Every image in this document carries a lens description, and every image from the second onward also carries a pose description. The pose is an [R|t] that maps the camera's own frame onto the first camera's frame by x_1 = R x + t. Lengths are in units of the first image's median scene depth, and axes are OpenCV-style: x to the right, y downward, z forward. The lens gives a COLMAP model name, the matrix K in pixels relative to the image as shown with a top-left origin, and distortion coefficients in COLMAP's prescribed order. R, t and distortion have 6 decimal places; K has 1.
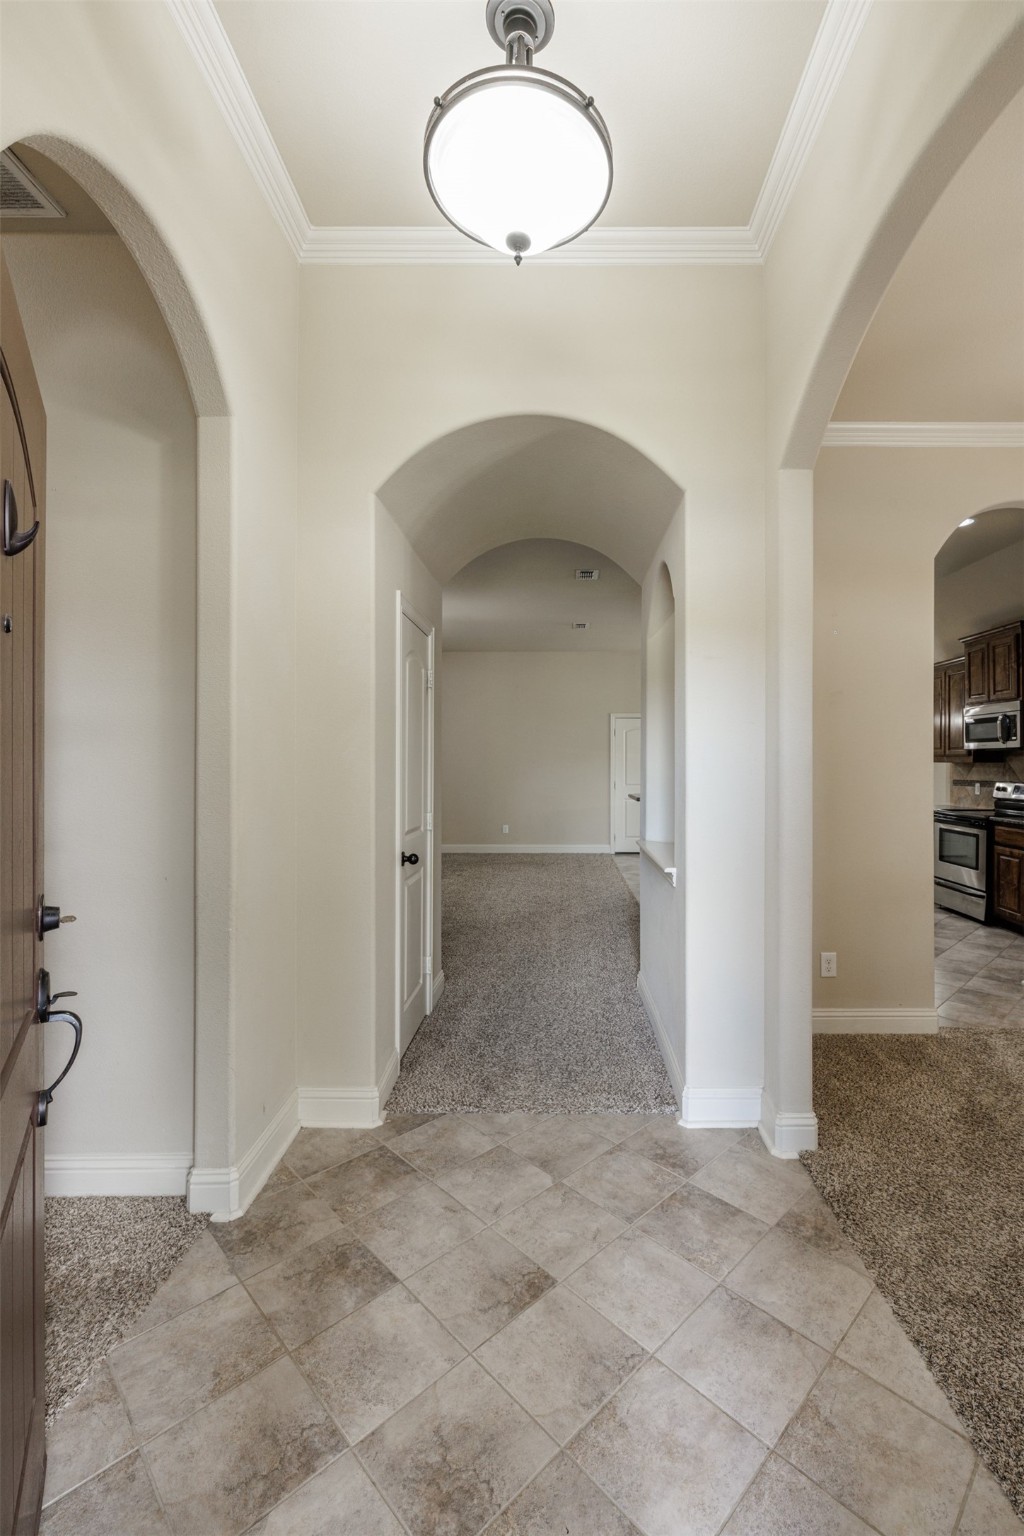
lens RADIAL K [[636.4, 0, 548.0], [0, 636.4, 760.0], [0, 0, 1]] dist [0.001774, -0.000014]
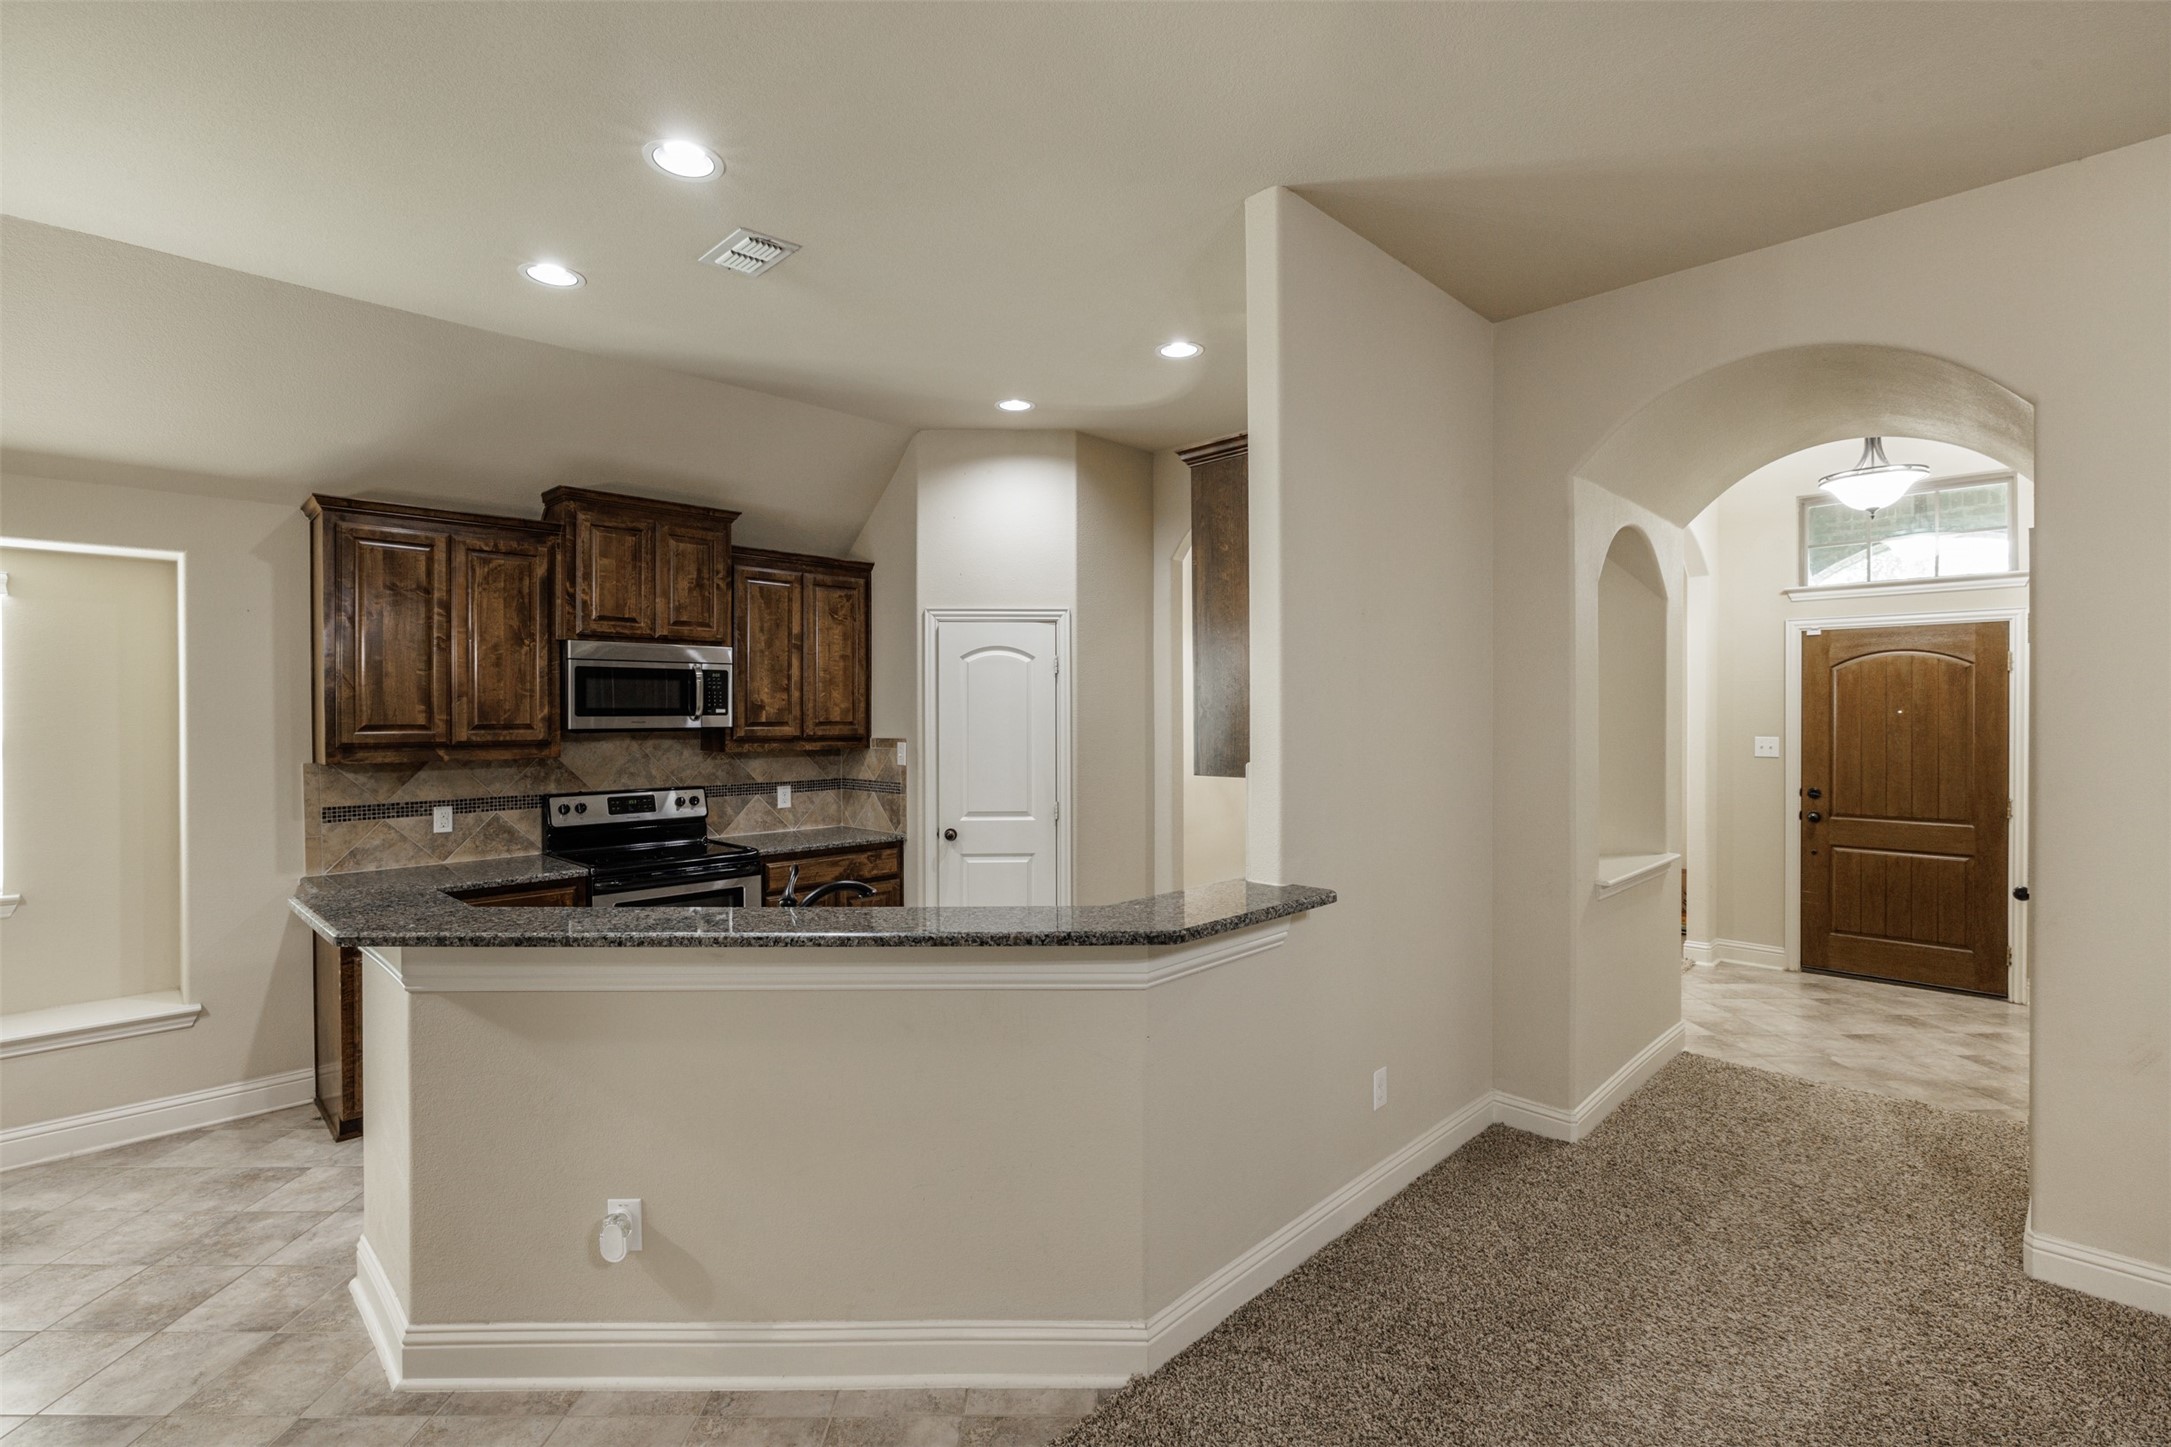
lens RADIAL K [[979.2, 0, 1076.3], [0, 979.2, 717.1], [0, 0, 1]] dist [-0.003240, 0.000032]
pose [[-0.713176, -0.003699, 0.700976, -0.282272], [0.000258, 0.999985, 0.005539, -0.080084], [-0.700985, 0.004131, -0.713164, 3.345403]]
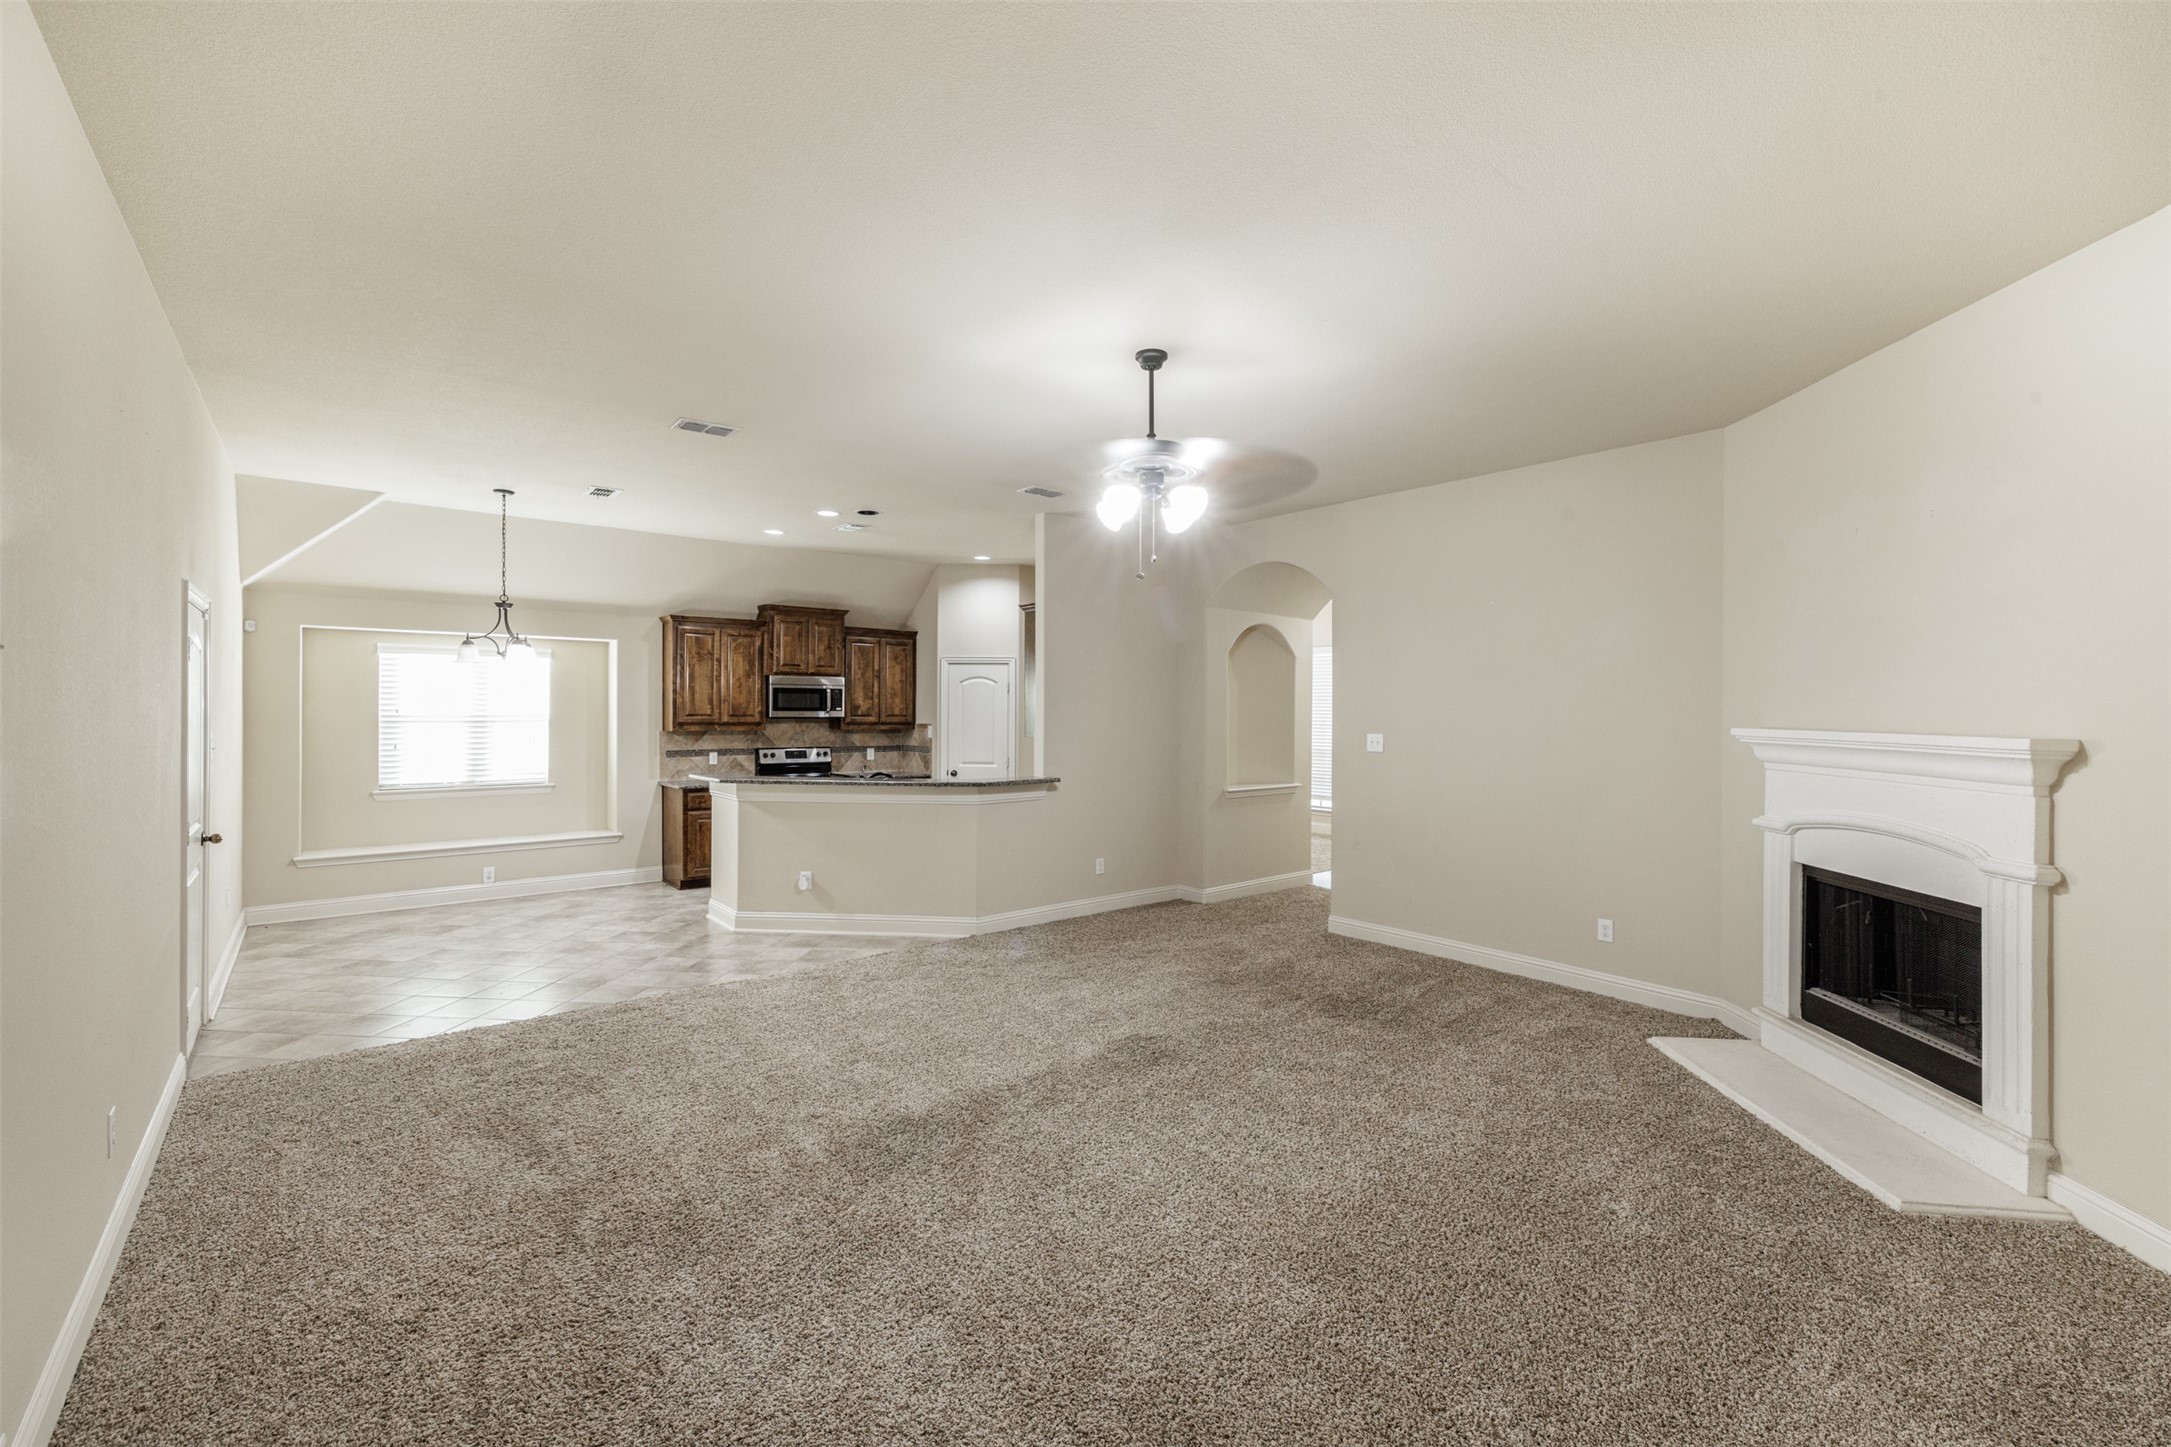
lens RADIAL K [[899.4, 0, 1072.7], [0, 899.4, 712.5], [0, 0, 1]] dist [0.001774, -0.000014]
pose [[-0.644213, -0.006991, 0.764814, -1.927362], [-0.006929, 0.999971, 0.003304, -0.086318], [-0.764814, -0.003171, -0.644243, 4.131107]]
